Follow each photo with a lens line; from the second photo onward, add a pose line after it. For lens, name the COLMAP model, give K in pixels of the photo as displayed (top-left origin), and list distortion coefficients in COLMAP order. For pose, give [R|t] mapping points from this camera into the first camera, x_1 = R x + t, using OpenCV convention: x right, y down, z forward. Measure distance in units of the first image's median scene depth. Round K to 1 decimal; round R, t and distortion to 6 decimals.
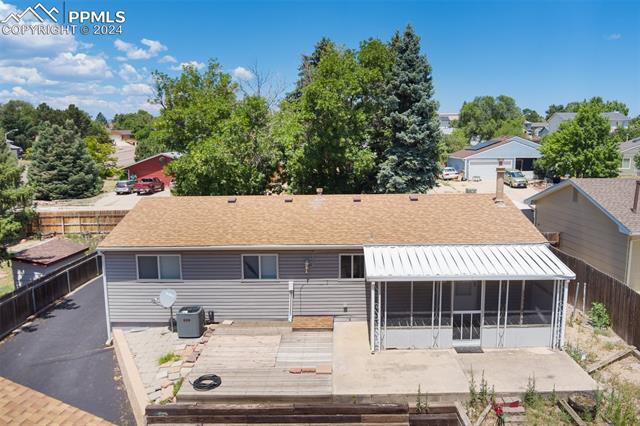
lens RADIAL K [[525.5, 0, 320.0], [0, 525.5, 213.0], [0, 0, 1]] dist [-0.059495, -0.005745]
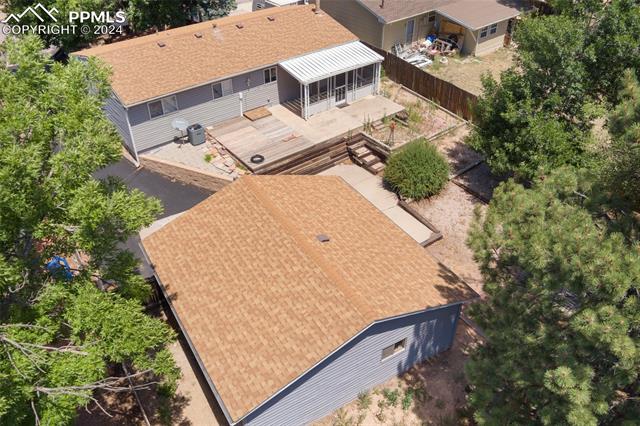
lens RADIAL K [[525.5, 0, 320.0], [0, 525.5, 213.0], [0, 0, 1]] dist [-0.059495, -0.005745]
pose [[0.771228, -0.376103, 0.513571, -0.977370], [0.083754, 0.859731, 0.503833, -0.407658], [-0.631026, -0.345556, 0.694549, -0.497501]]
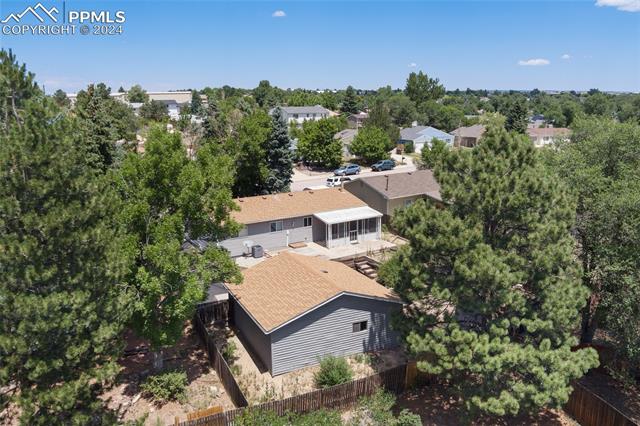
lens RADIAL K [[525.5, 0, 320.0], [0, 525.5, 213.0], [0, 0, 1]] dist [-0.059495, -0.005745]
pose [[0.833698, -0.115655, 0.539973, -1.496858], [0.079114, 0.992750, 0.090485, -0.202335], [-0.546524, -0.032718, 0.836804, -1.420901]]
